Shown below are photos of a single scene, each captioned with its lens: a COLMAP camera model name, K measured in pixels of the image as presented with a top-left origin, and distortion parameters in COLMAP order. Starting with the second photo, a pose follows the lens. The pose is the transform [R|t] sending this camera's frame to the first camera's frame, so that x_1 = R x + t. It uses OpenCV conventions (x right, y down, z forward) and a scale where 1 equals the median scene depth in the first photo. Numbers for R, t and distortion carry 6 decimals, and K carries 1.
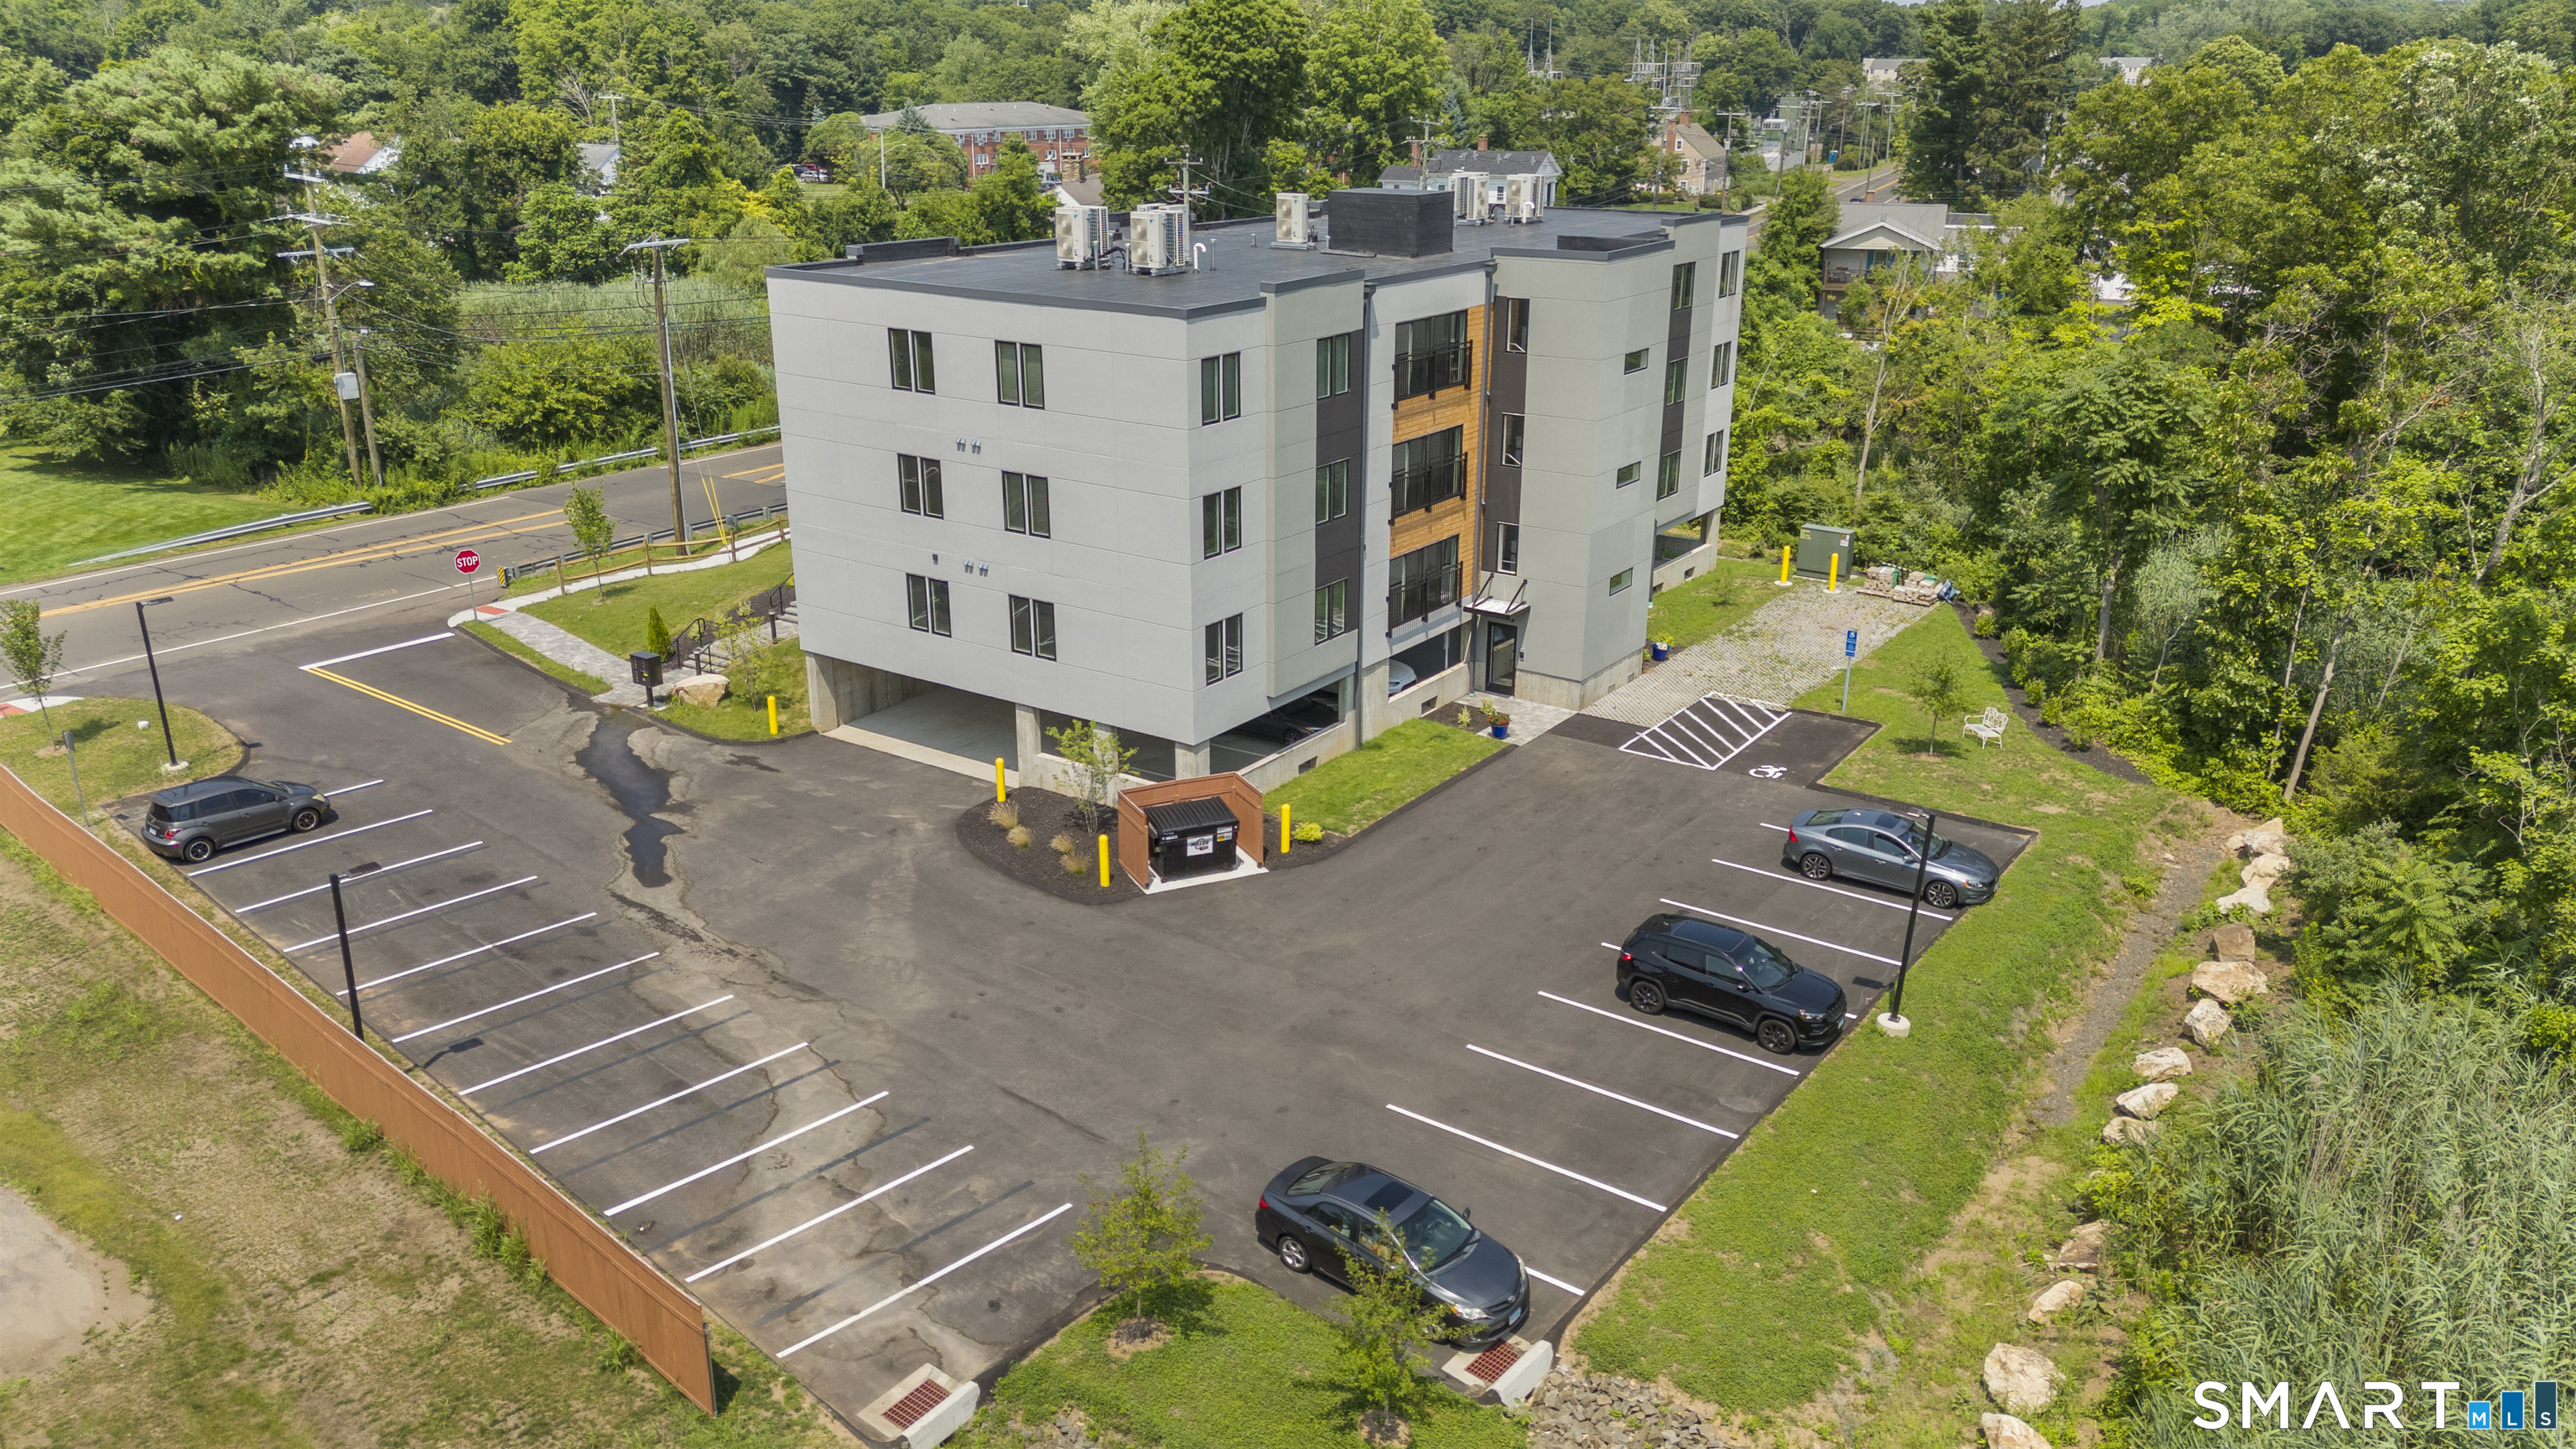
lens RADIAL K [[1900.8, 0, 1296.2], [0, 1900.8, 740.2], [0, 0, 1]] dist [0.070518, -0.072564]
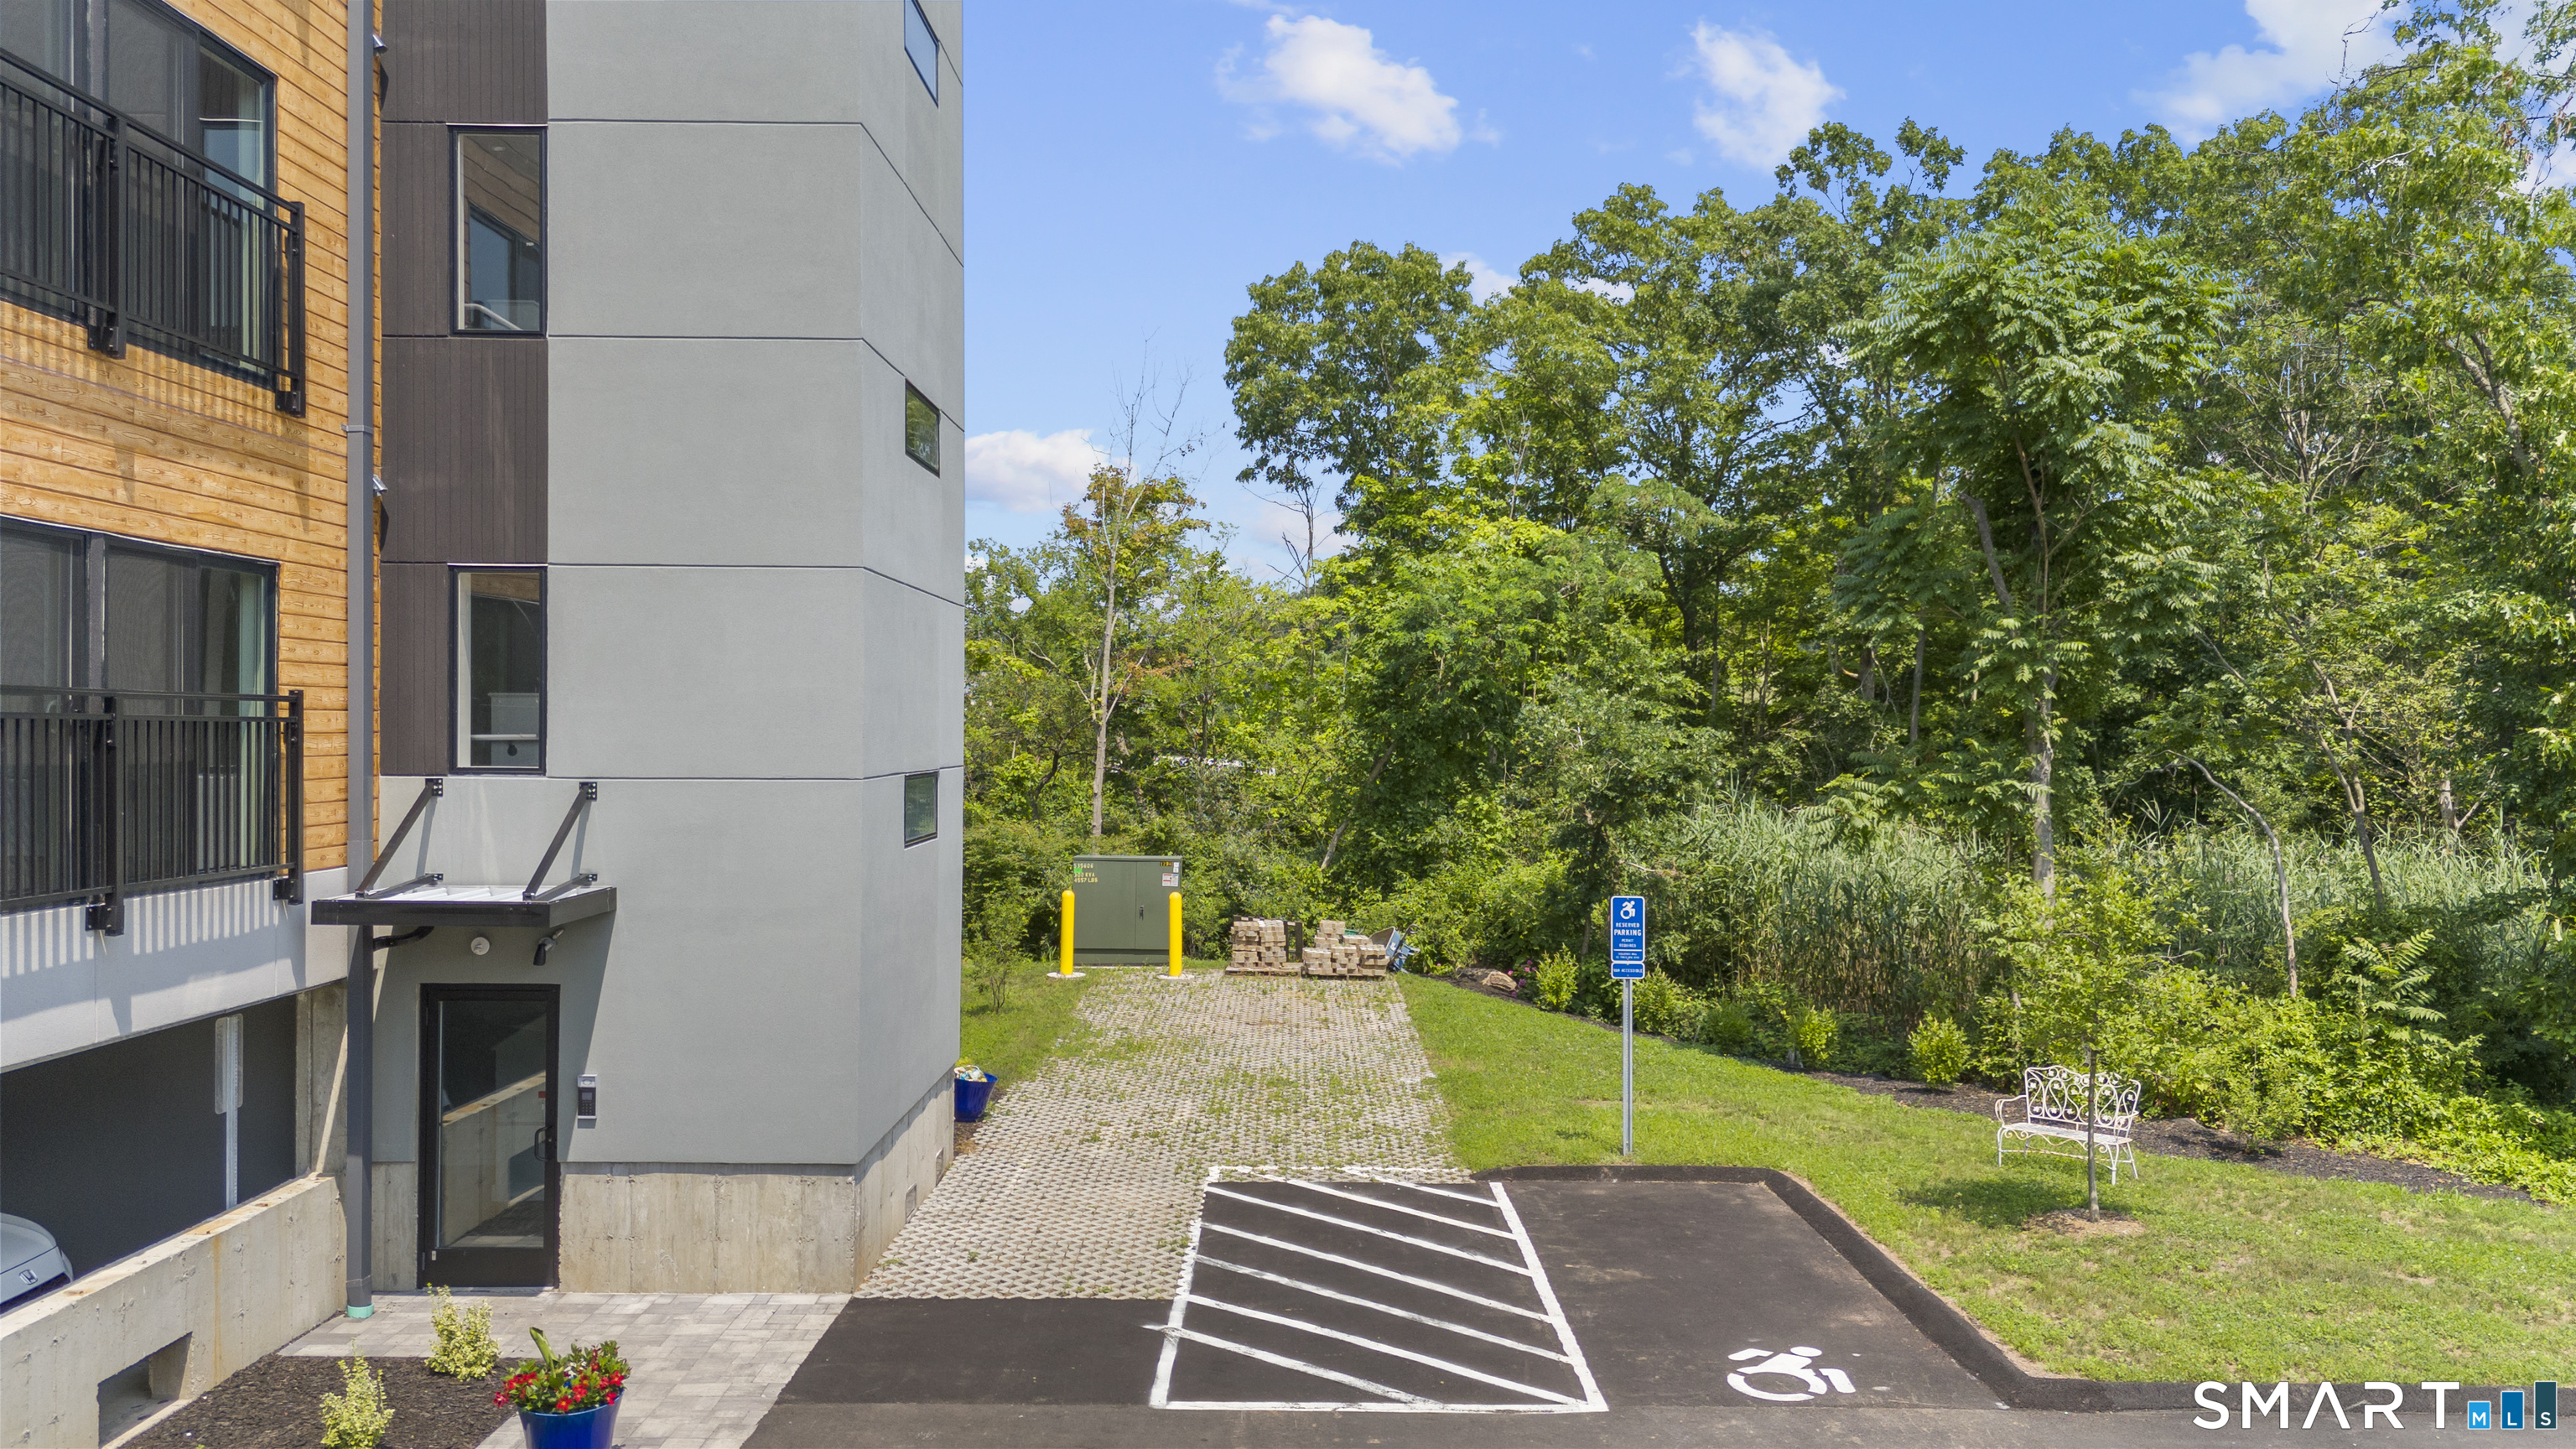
lens RADIAL K [[1900.8, 0, 1296.2], [0, 1900.8, 740.2], [0, 0, 1]] dist [0.070518, -0.072564]
pose [[0.819667, -0.003518, 0.572829, 0.057419], [0.191268, 0.944274, -0.267888, -0.005834], [-0.539965, 0.329143, 0.774663, 0.814817]]
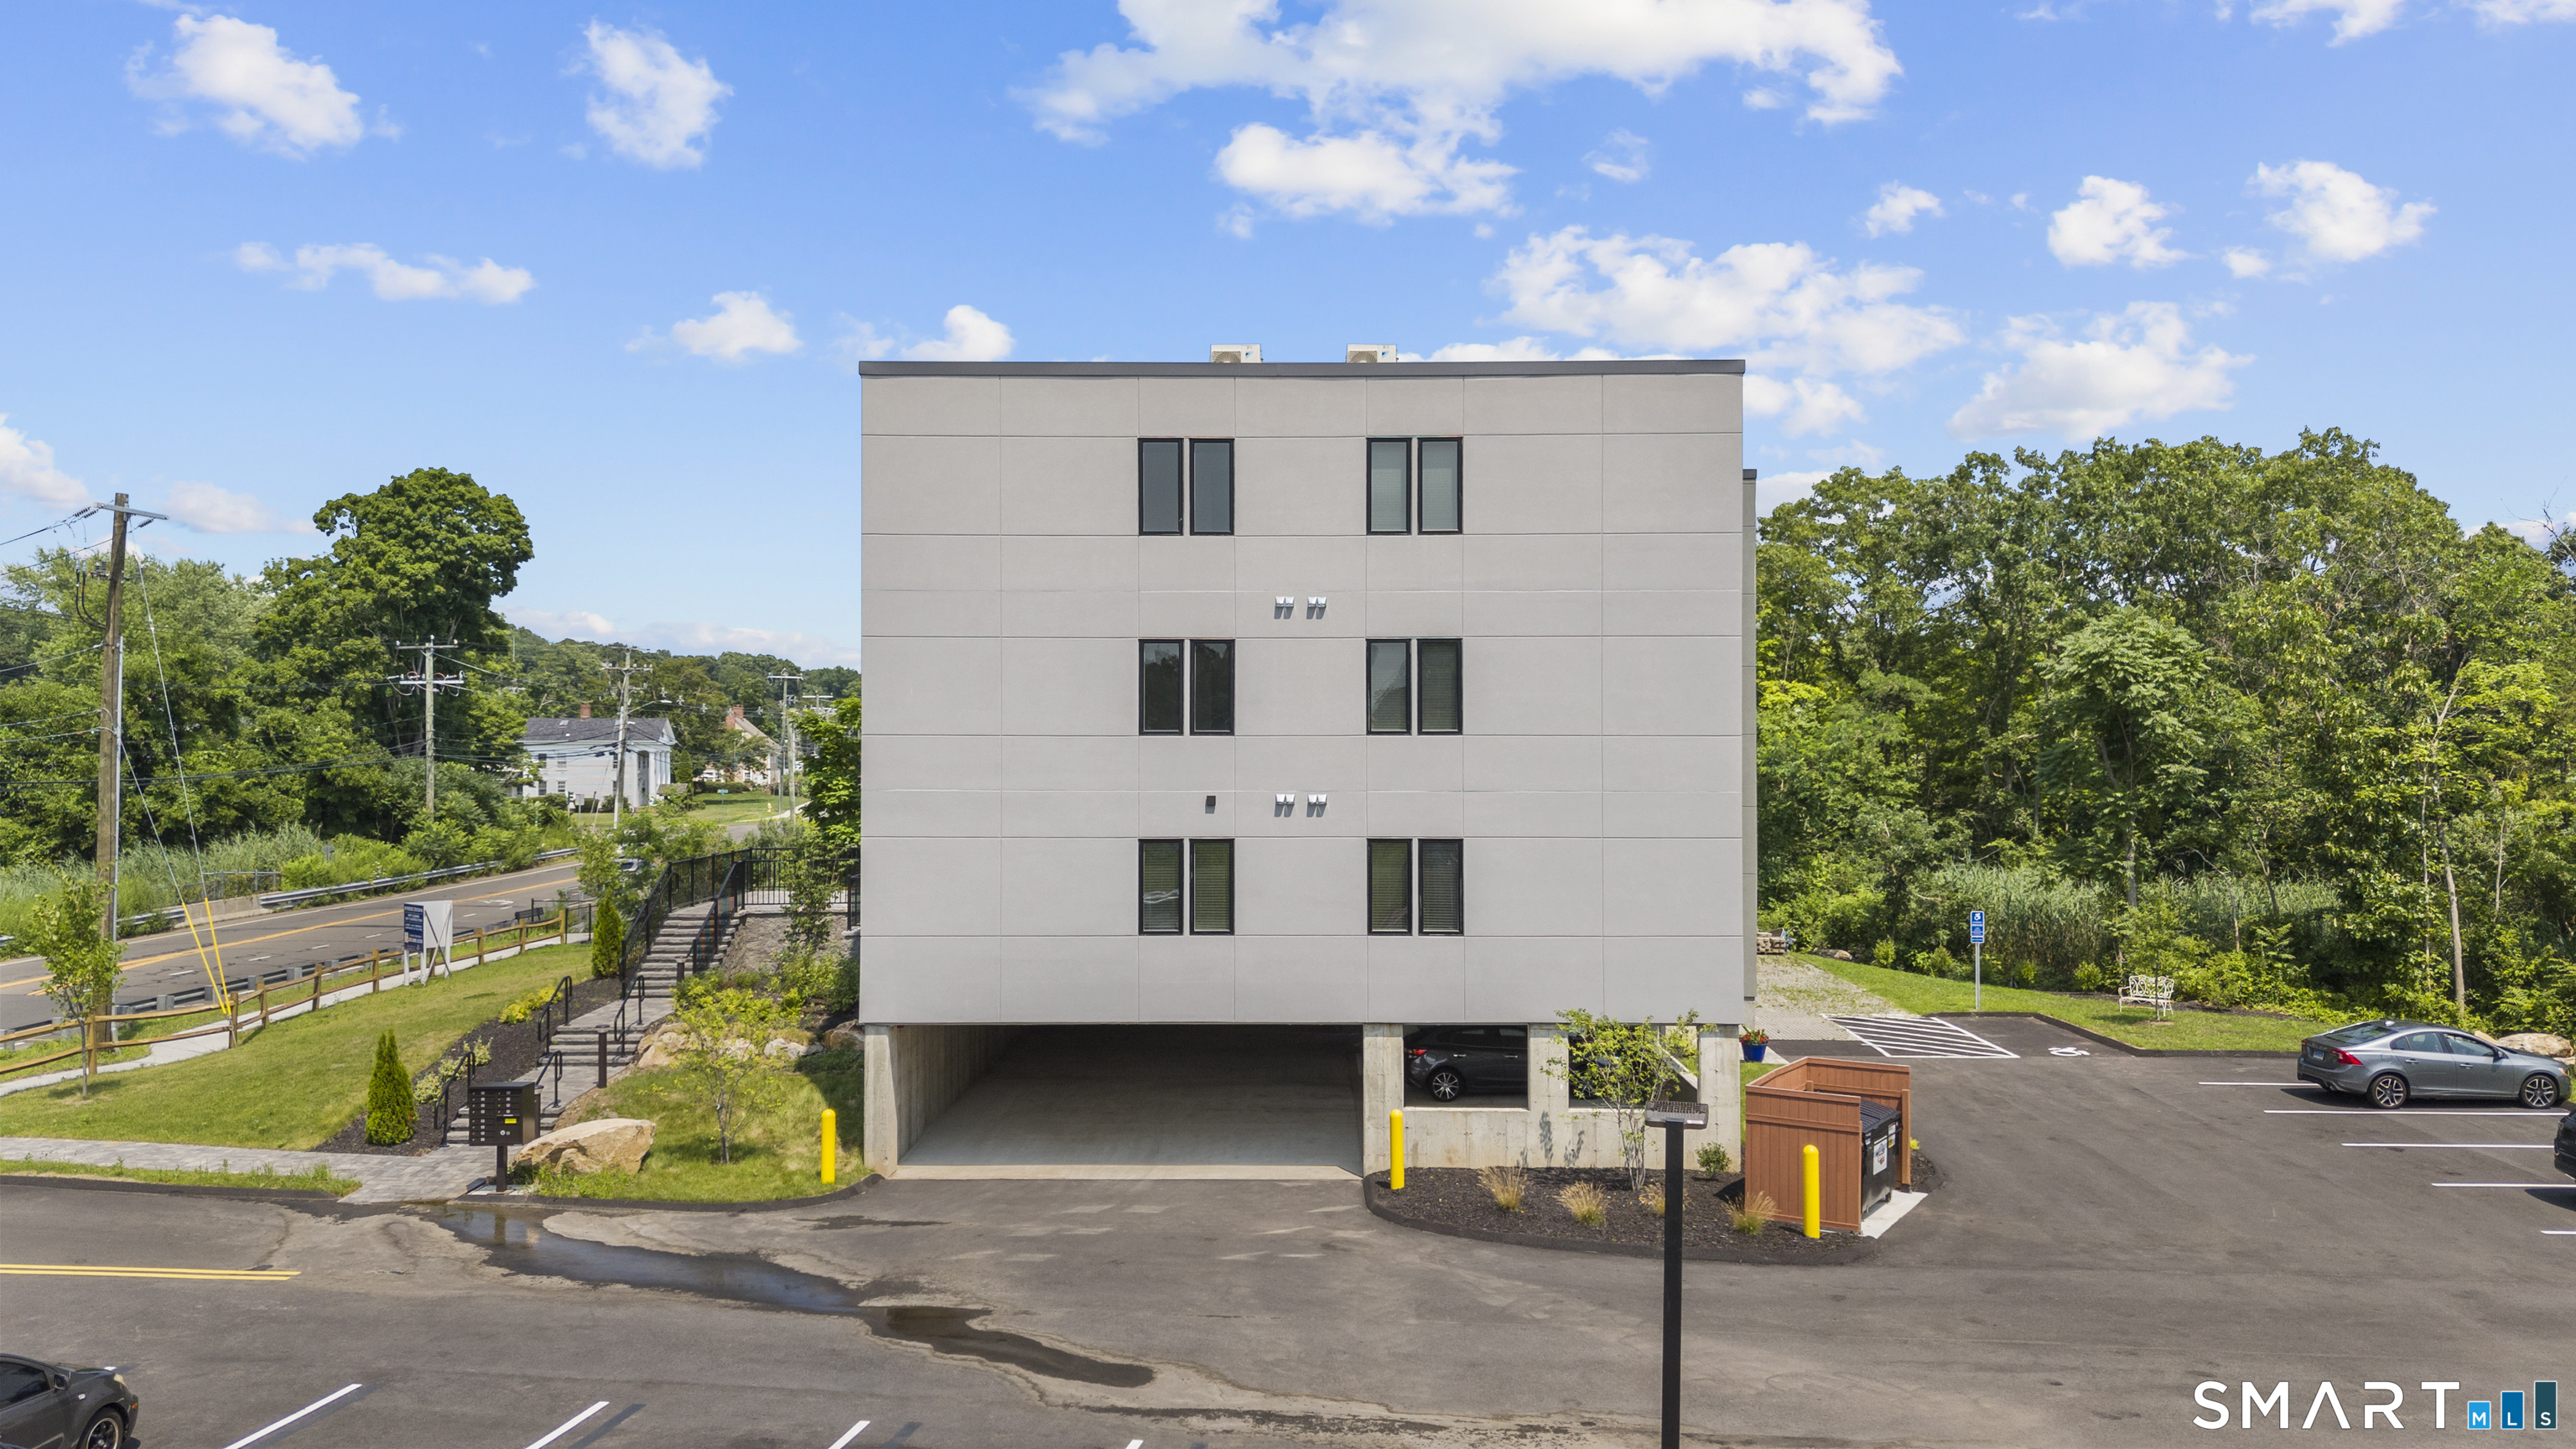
lens RADIAL K [[1900.8, 0, 1296.2], [0, 1900.8, 740.2], [0, 0, 1]] dist [0.070518, -0.072564]
pose [[0.829297, -0.002892, 0.558801, -0.482745], [0.191442, 0.940943, -0.279243, 0.057284], [-0.524992, 0.338553, 0.780874, 0.483778]]
